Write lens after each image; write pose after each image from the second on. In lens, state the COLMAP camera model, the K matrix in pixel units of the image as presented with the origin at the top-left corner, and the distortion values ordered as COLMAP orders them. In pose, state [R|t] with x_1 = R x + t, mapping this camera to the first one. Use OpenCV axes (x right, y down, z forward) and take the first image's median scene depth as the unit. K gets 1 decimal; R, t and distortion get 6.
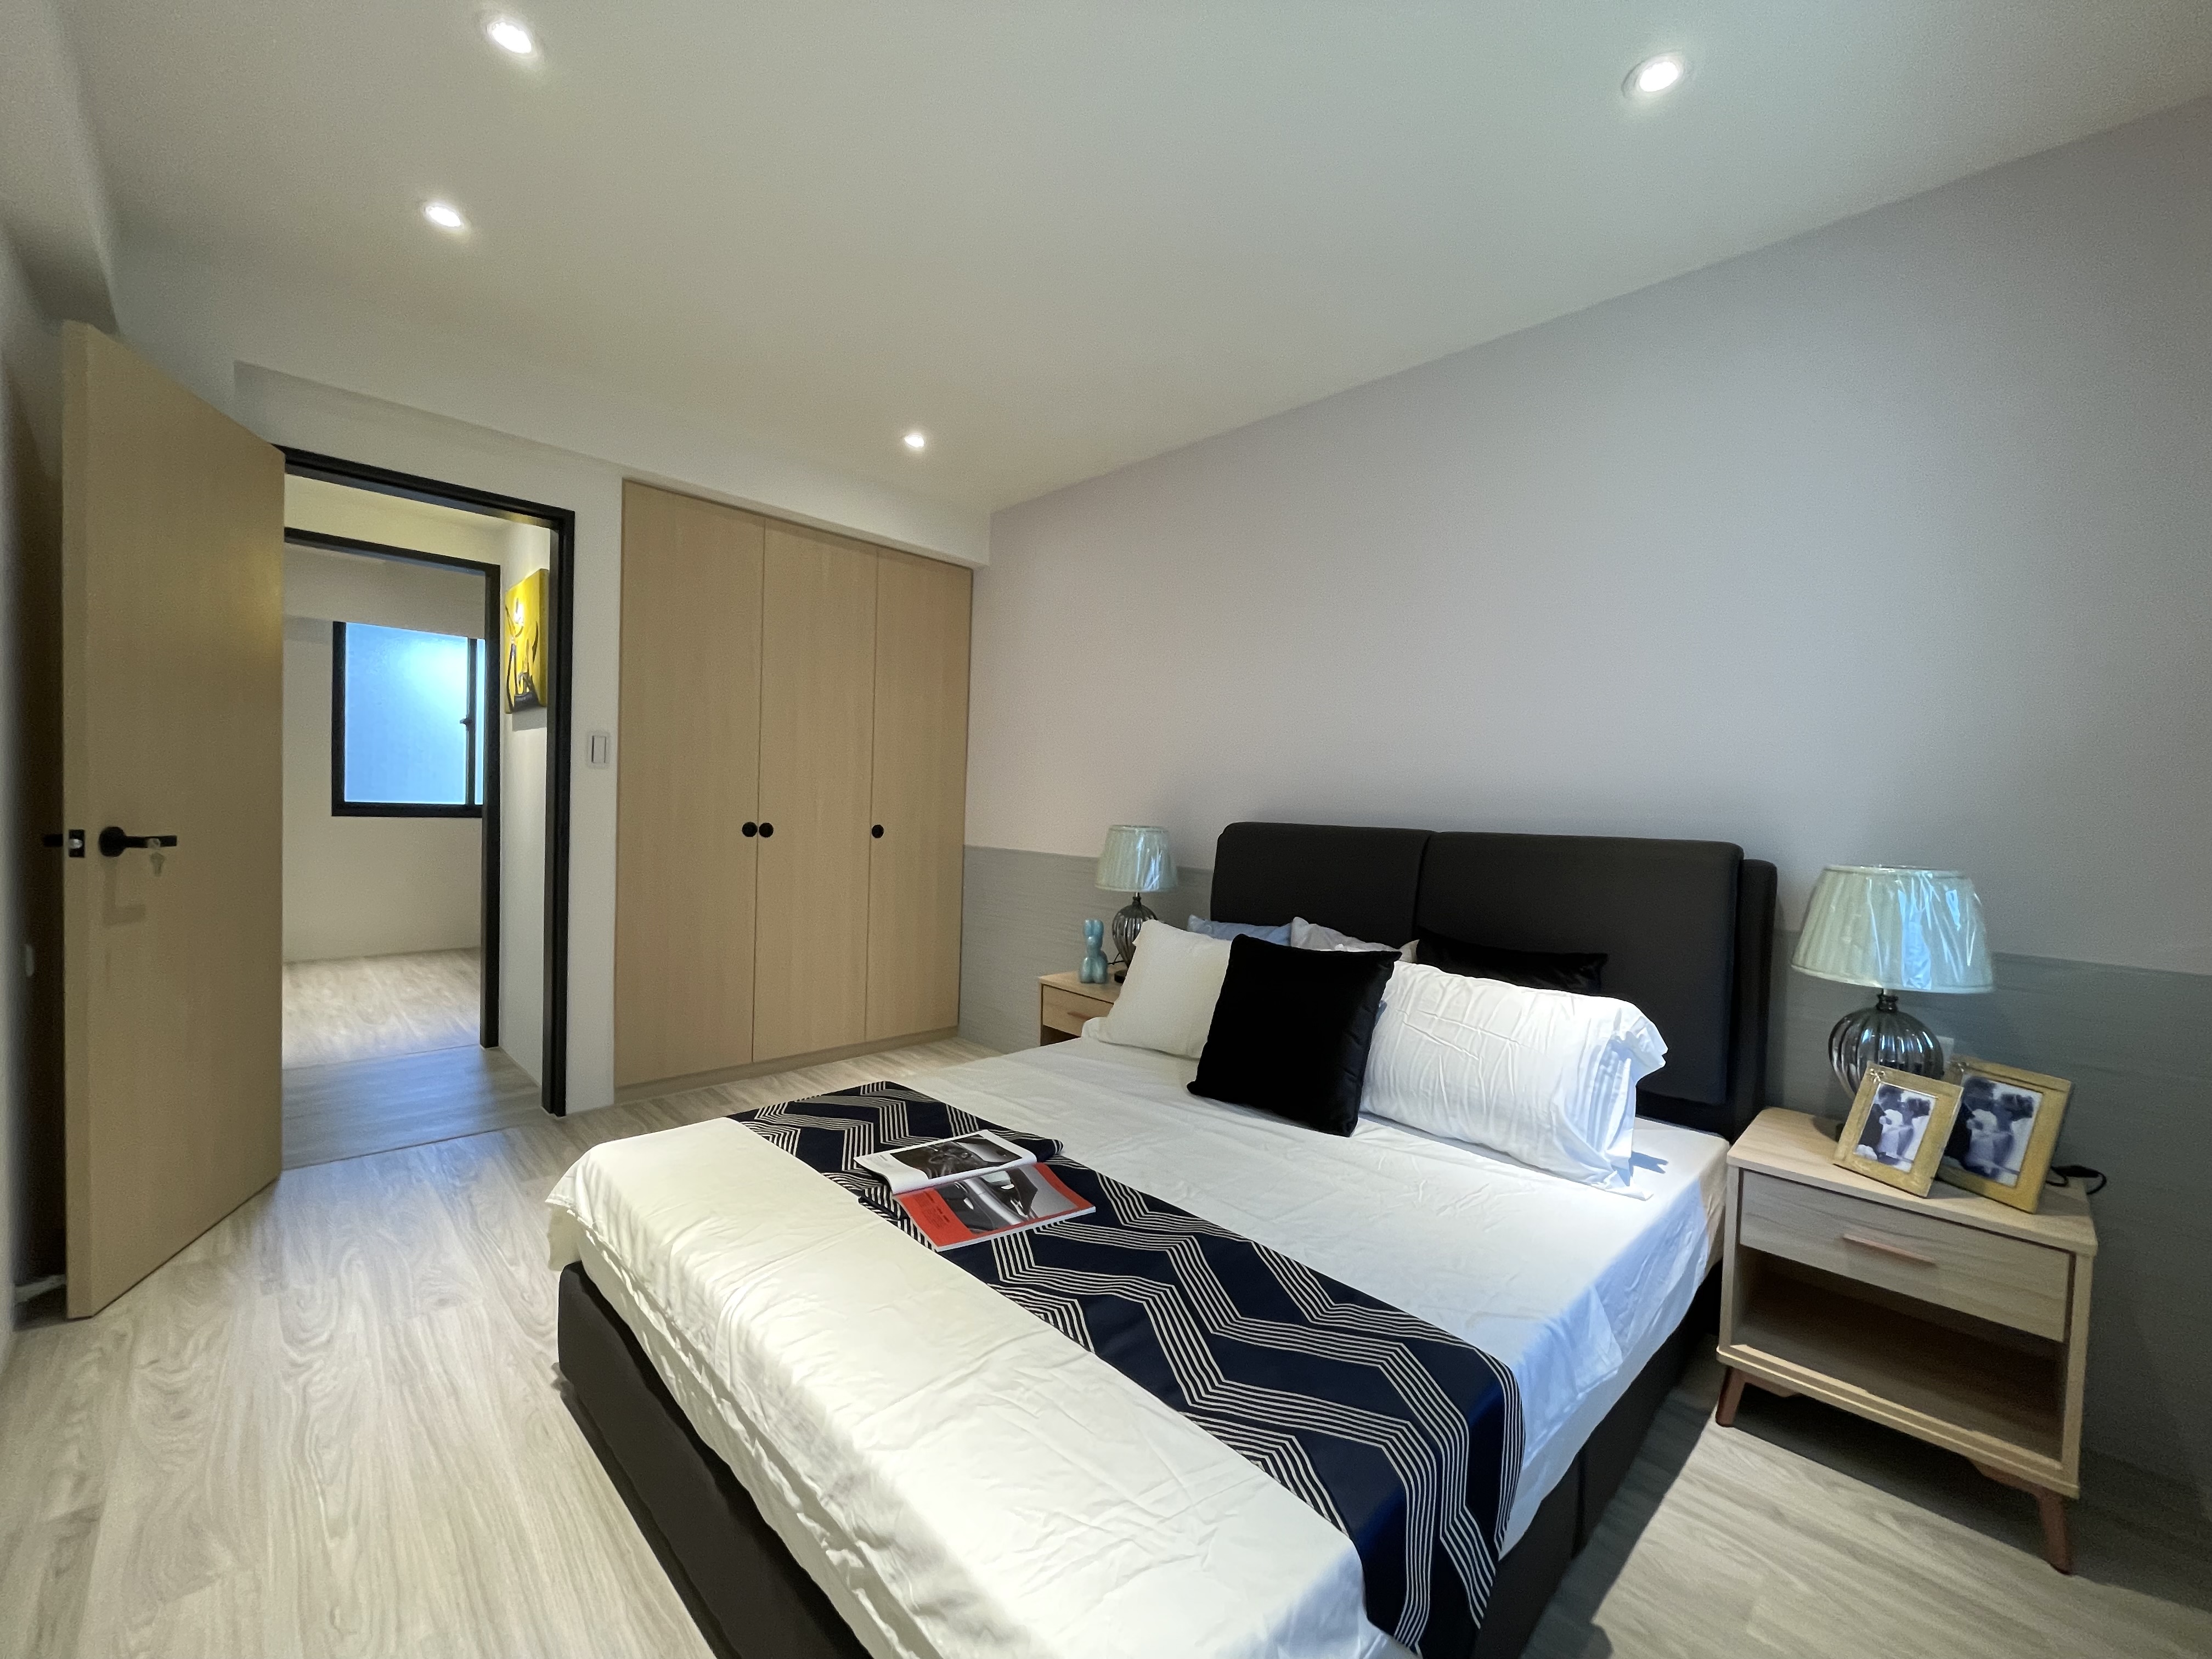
lens RADIAL K [[892.1, 0, 1111.3], [0, 892.1, 835.3], [0, 0, 1]] dist [-0.000331, -0.002048]
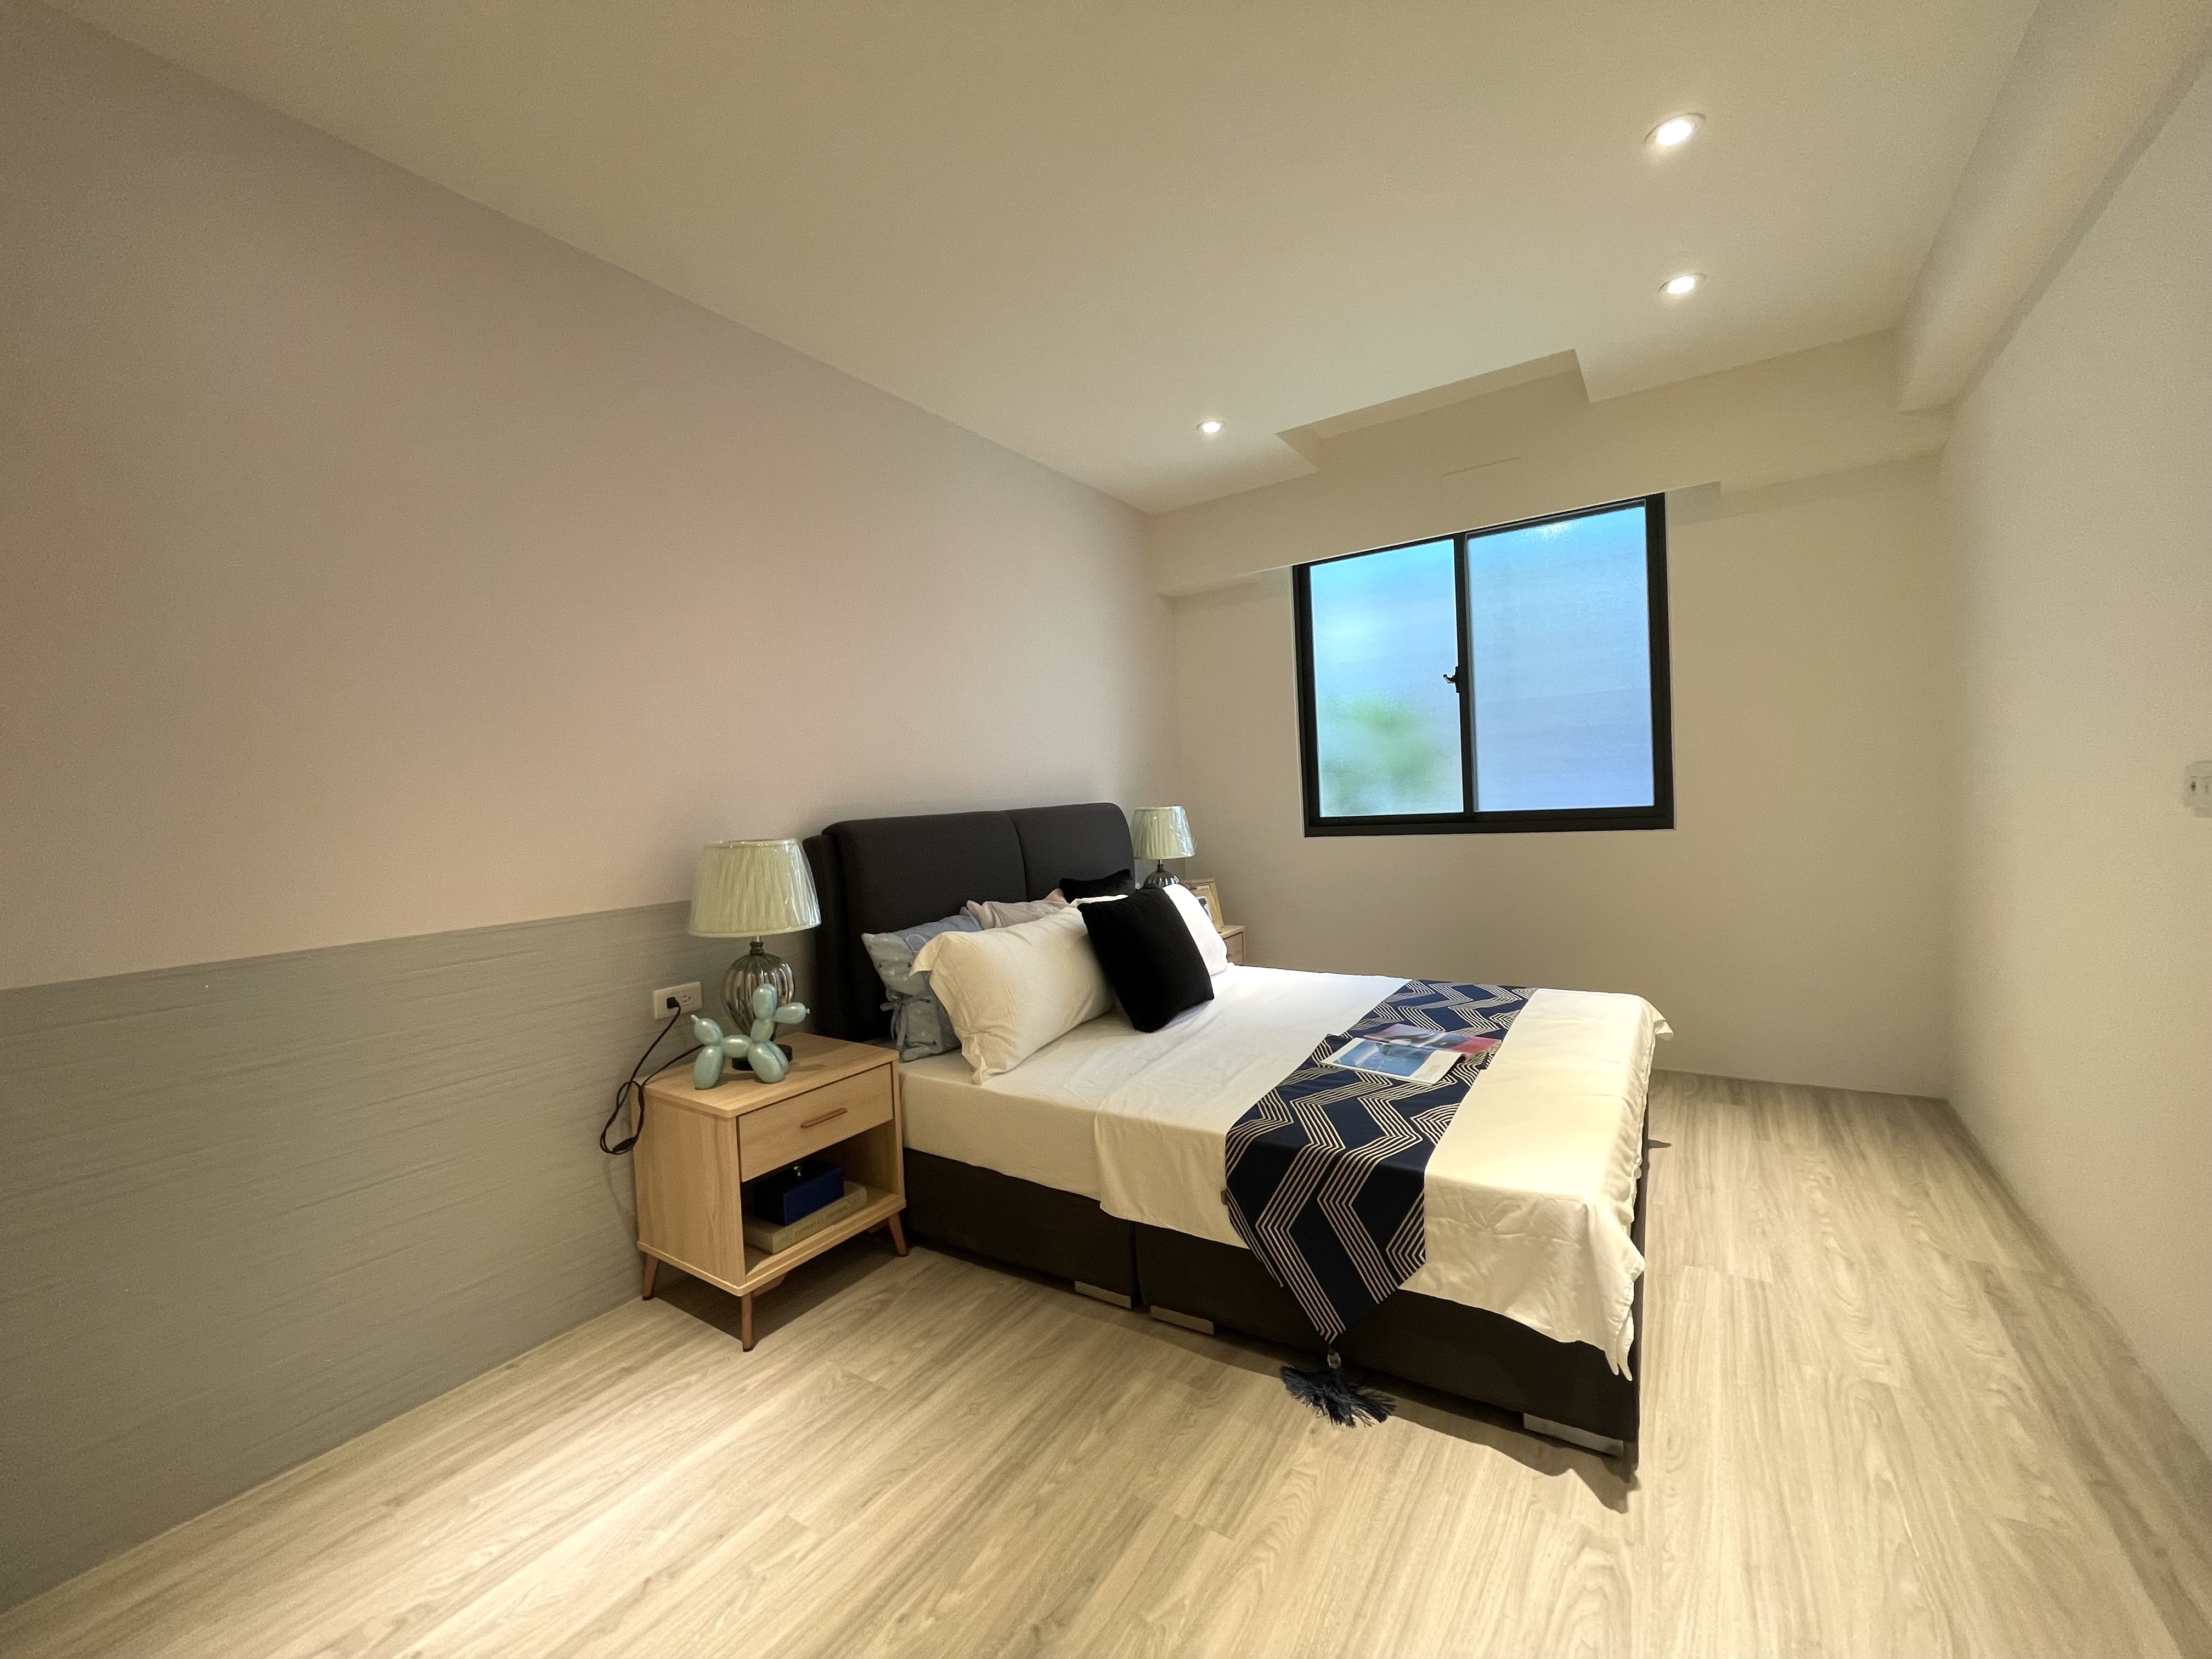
lens RADIAL K [[892.1, 0, 1111.3], [0, 892.1, 835.3], [0, 0, 1]] dist [-0.000331, -0.002048]
pose [[-0.220055, -0.060411, 0.973615, -1.407152], [0.078369, 0.993760, 0.079374, -0.094877], [-0.972334, 0.093767, -0.213947, 1.743671]]
